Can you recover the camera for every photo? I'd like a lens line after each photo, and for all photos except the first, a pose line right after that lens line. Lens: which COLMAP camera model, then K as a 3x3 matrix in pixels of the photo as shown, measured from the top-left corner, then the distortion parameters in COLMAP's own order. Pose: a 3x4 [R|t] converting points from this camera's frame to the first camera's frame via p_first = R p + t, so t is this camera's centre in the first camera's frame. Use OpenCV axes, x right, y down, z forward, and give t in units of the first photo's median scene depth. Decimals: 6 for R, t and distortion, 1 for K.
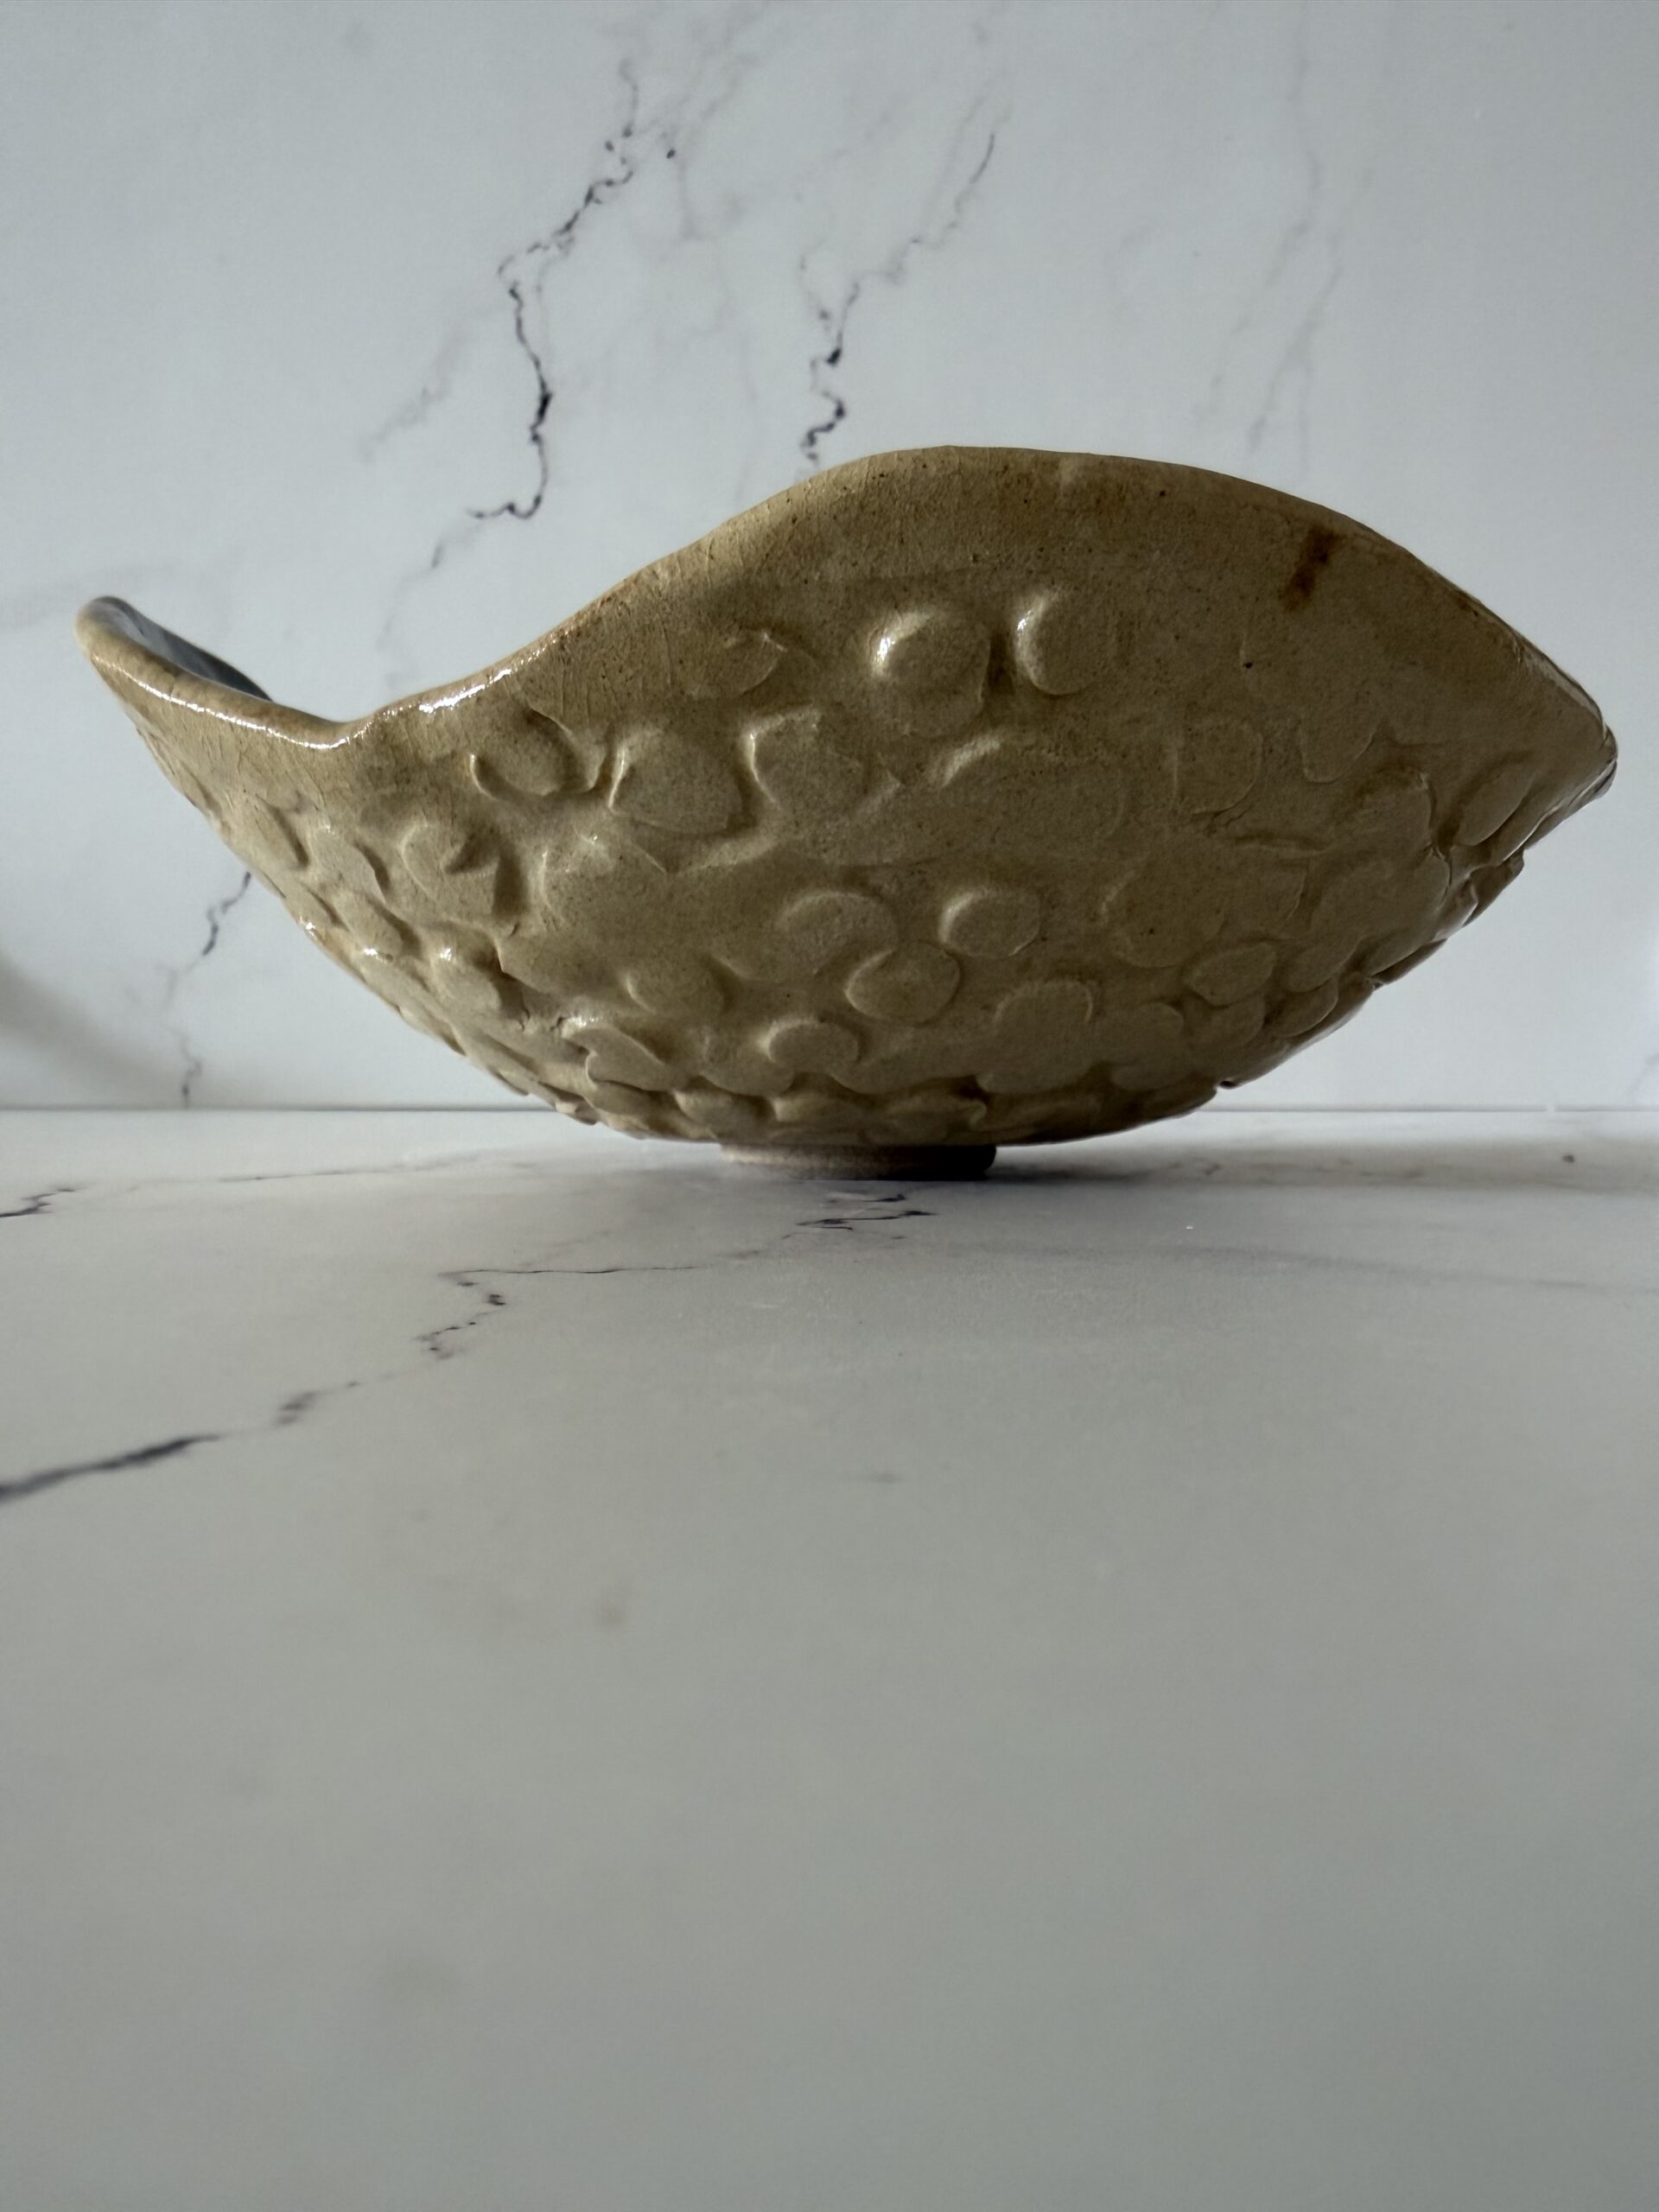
lens RADIAL K [[1571.0, 0, 823.6], [0, 1571.0, 1201.4], [0, 0, 1]] dist [0.046387, 0.002456]
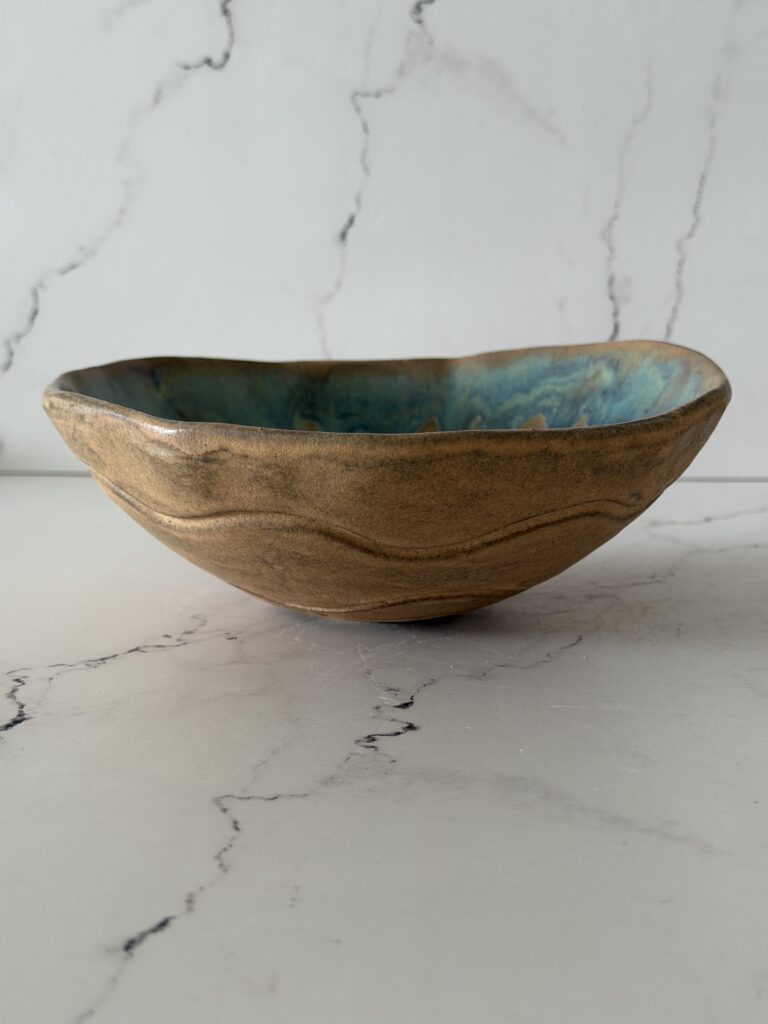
lens RADIAL K [[1449.8, 0, 384.0], [0, 1449.8, 512.0], [0, 0, 1]] dist [0.244547, -0.561943]
pose [[0.997917, 0.012681, -0.063259, 0.050986], [-0.005767, 0.994101, 0.108307, -0.179307], [0.064259, -0.107717, 0.992103, -0.357771]]
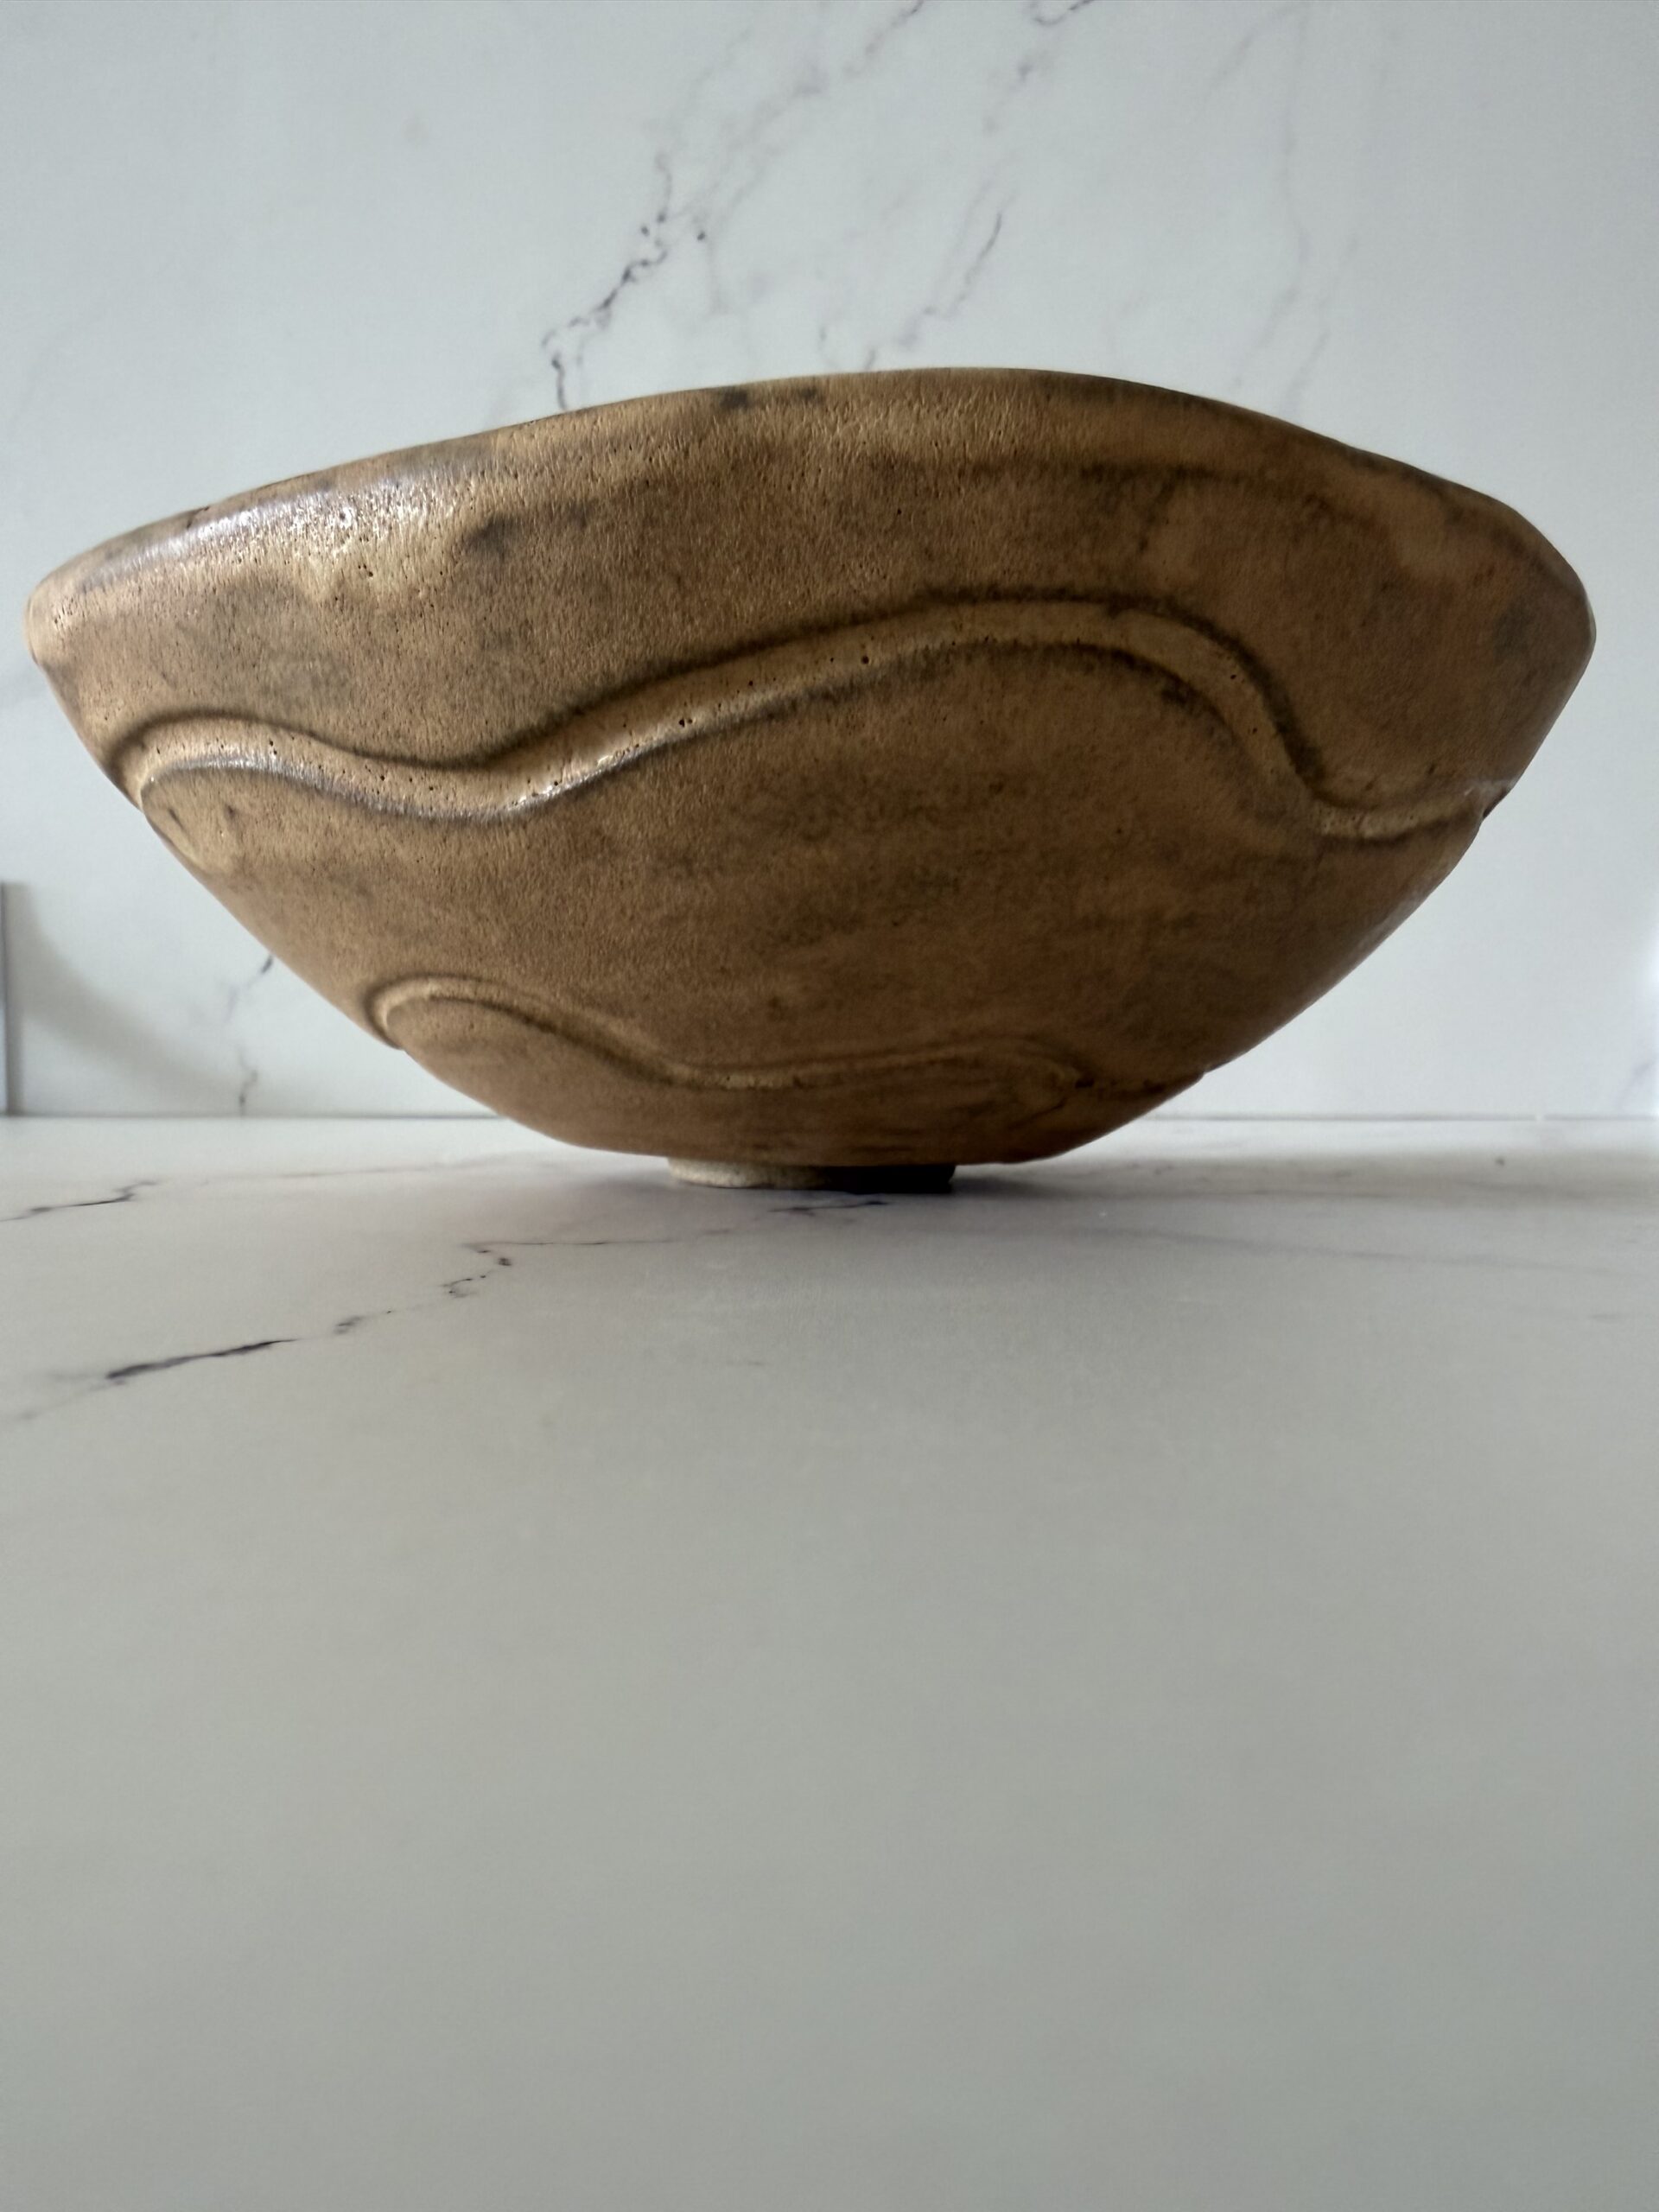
lens RADIAL K [[1574.5, 0, 827.1], [0, 1574.5, 1161.4], [0, 0, 1]] dist [0.047127, -0.000865]
pose [[0.999677, 0.002040, -0.025345, 0.017840], [-0.002852, 0.999483, -0.032021, 0.004878], [0.025267, 0.032083, 0.999166, -0.056067]]
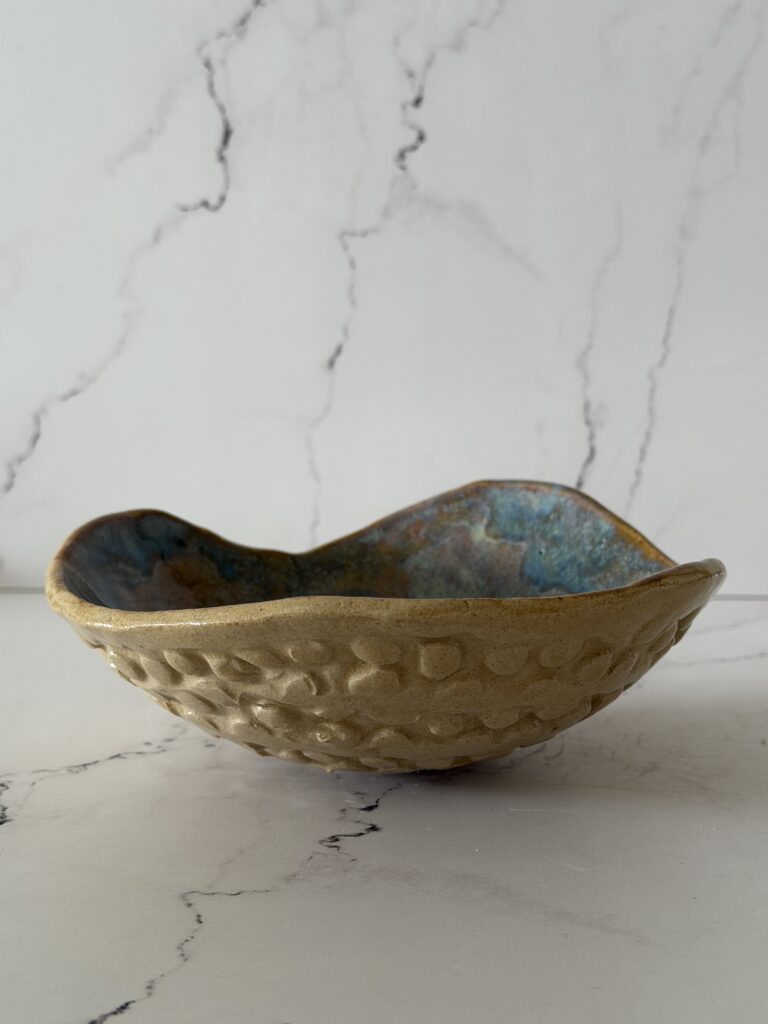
lens RADIAL K [[1449.8, 0, 384.0], [0, 1449.8, 512.0], [0, 0, 1]] dist [0.244547, -0.561943]
pose [[0.997479, 0.008696, -0.070423, 0.077131], [-0.006917, 0.999652, 0.025470, -0.178691], [0.070620, -0.024919, 0.997192, -0.404877]]
